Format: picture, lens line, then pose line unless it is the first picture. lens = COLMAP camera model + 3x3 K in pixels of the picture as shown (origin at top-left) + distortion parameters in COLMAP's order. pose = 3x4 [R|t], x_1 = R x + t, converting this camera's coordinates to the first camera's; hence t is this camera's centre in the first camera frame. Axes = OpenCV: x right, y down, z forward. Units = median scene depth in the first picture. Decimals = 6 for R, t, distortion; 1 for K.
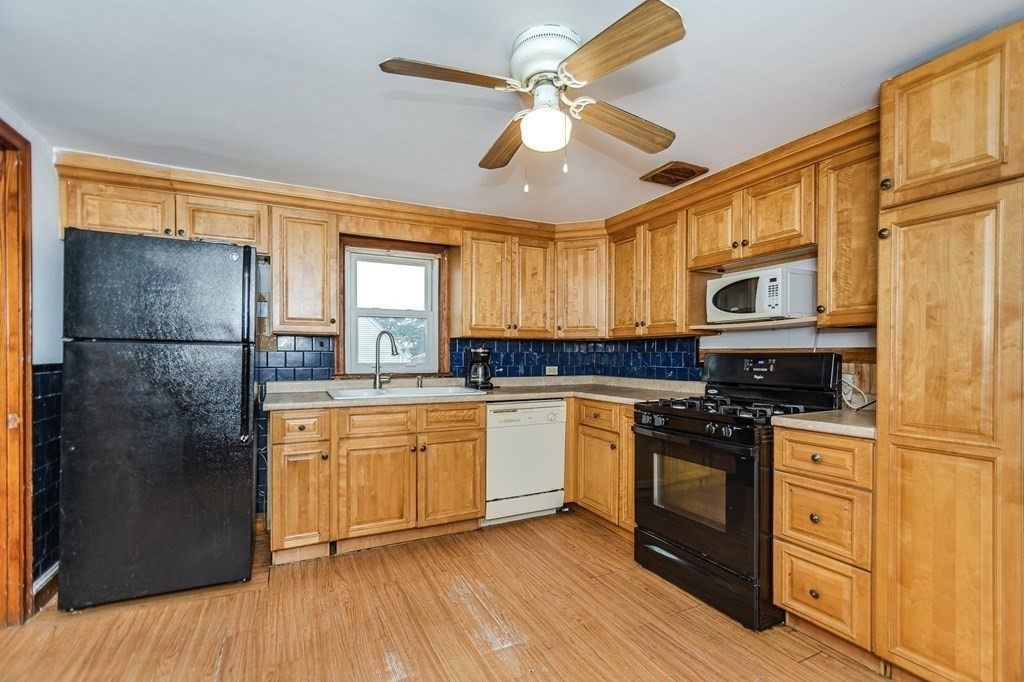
lens RADIAL K [[461.9, 0, 511.0], [0, 461.9, 353.2], [0, 0, 1]] dist [0.000295, 0.000116]
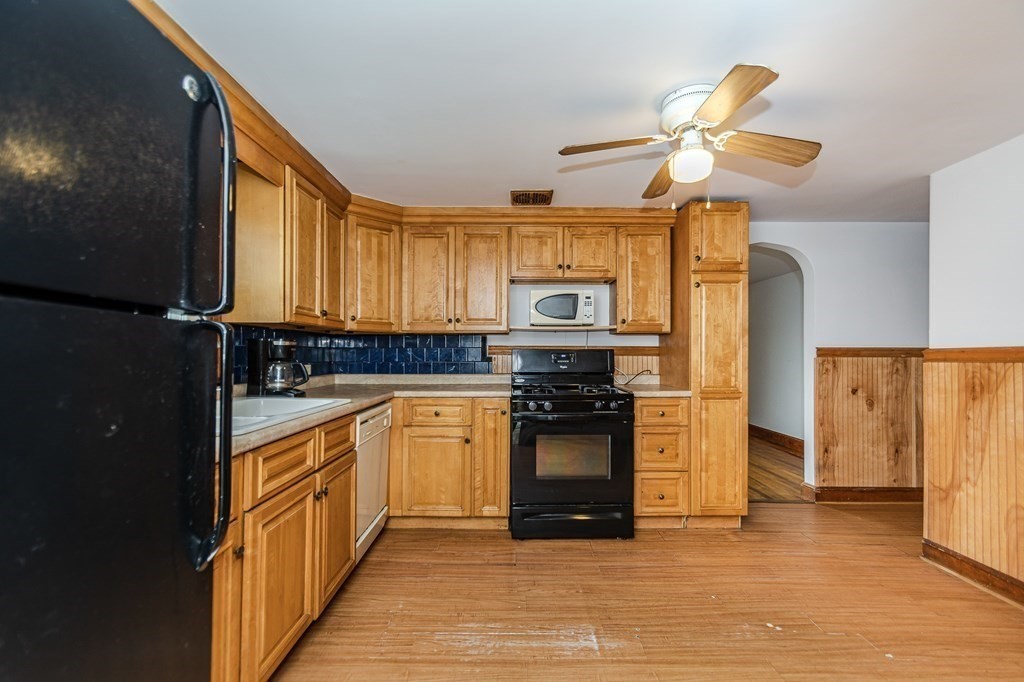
lens RADIAL K [[460.1, 0, 509.9], [0, 460.1, 346.0], [0, 0, 1]] dist [0.000069, 0.000297]
pose [[0.446053, 0.012645, 0.894917, -0.782230], [-0.004012, 0.999918, -0.012129, 0.008002], [-0.894997, 0.001820, 0.446068, 0.565880]]
